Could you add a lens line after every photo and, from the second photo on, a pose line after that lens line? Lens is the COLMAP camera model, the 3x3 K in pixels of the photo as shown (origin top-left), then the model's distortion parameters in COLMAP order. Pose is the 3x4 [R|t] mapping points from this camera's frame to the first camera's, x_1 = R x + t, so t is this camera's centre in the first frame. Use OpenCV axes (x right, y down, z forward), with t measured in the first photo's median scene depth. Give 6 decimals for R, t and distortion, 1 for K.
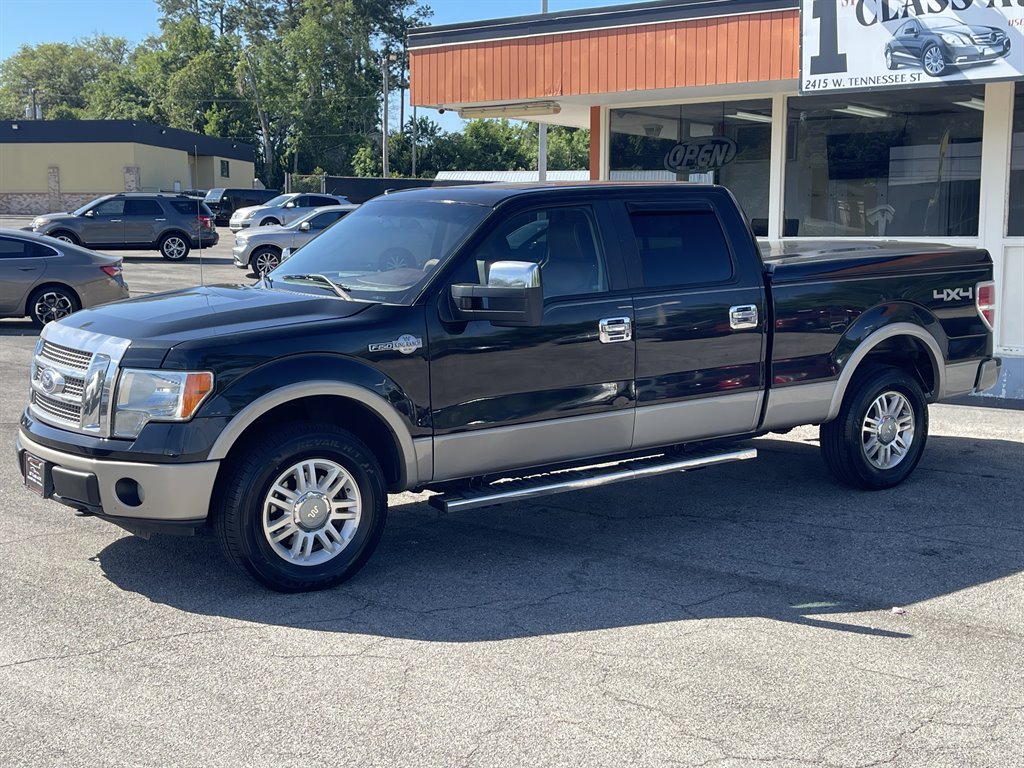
lens RADIAL K [[1328.8, 0, 498.3], [0, 1328.8, 381.0], [0, 0, 1]] dist [0.087574, -0.157261]
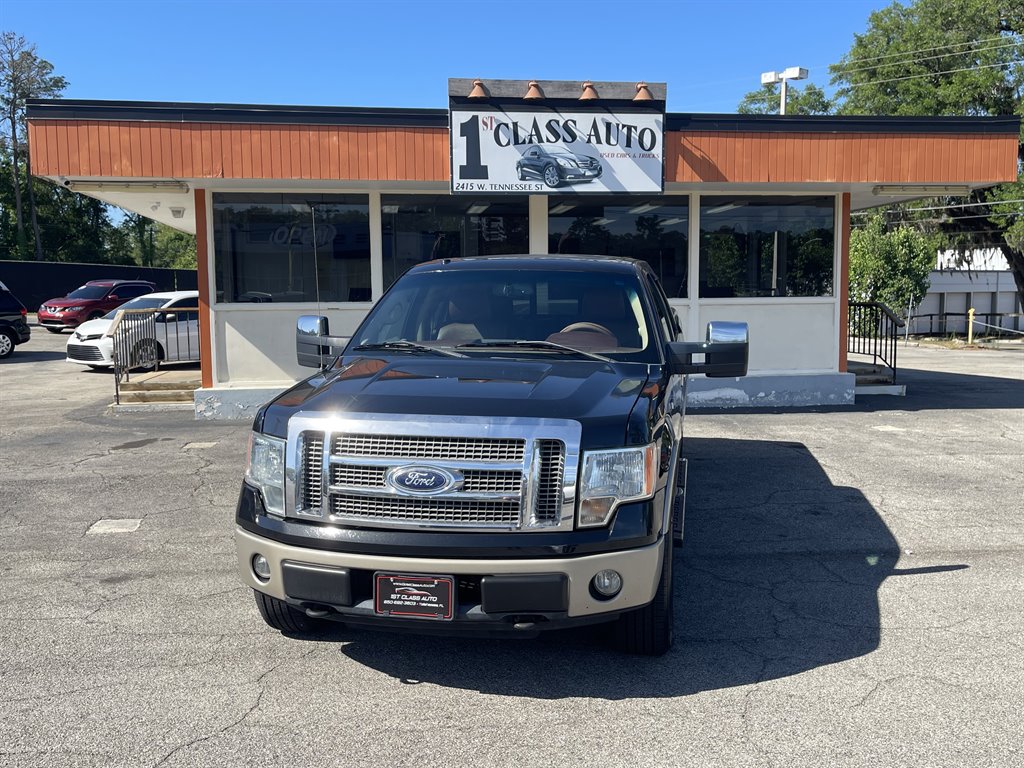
lens RADIAL K [[951.8, 0, 512.0], [0, 951.8, 384.0], [0, 0, 1]] dist [0.086357, -0.165989]
pose [[0.707387, -0.074766, 0.702861, -0.435204], [0.091233, 0.995730, 0.014100, -0.038775], [-0.700914, 0.054150, 0.711187, 0.326743]]
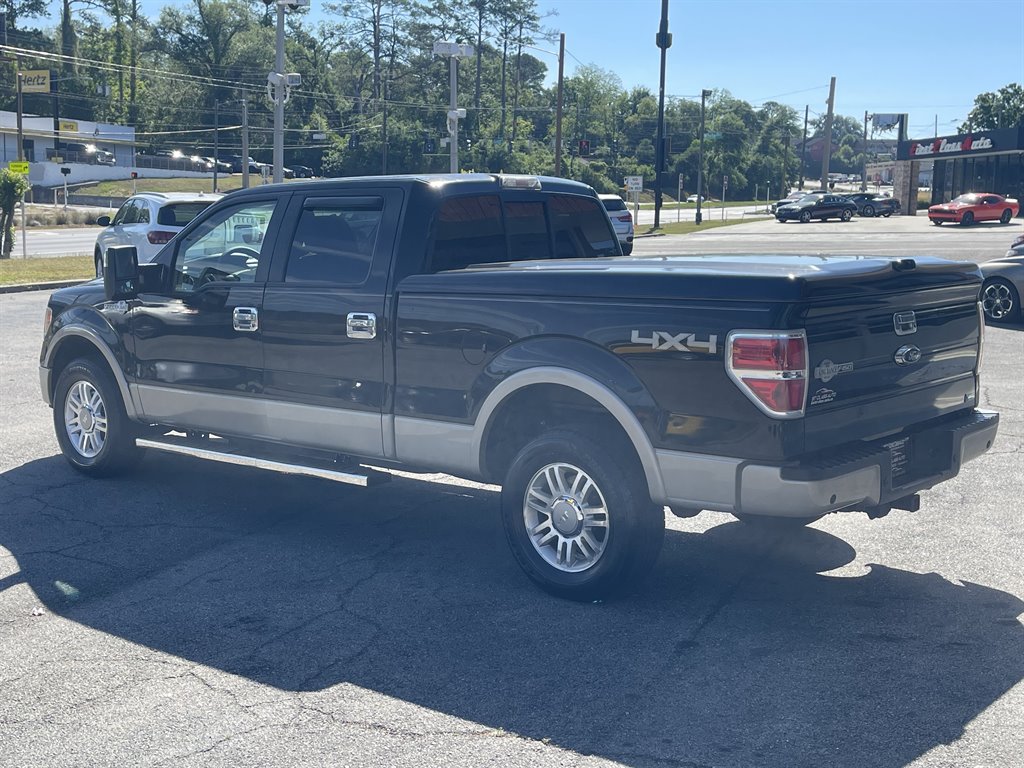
lens RADIAL K [[1328.8, 0, 498.3], [0, 1328.8, 381.0], [0, 0, 1]] dist [0.087574, -0.157261]
pose [[0.227139, 0.129677, -0.965190, 0.776069], [-0.129552, 0.986310, 0.102027, -0.083005], [0.965207, 0.101868, 0.240830, 0.638478]]
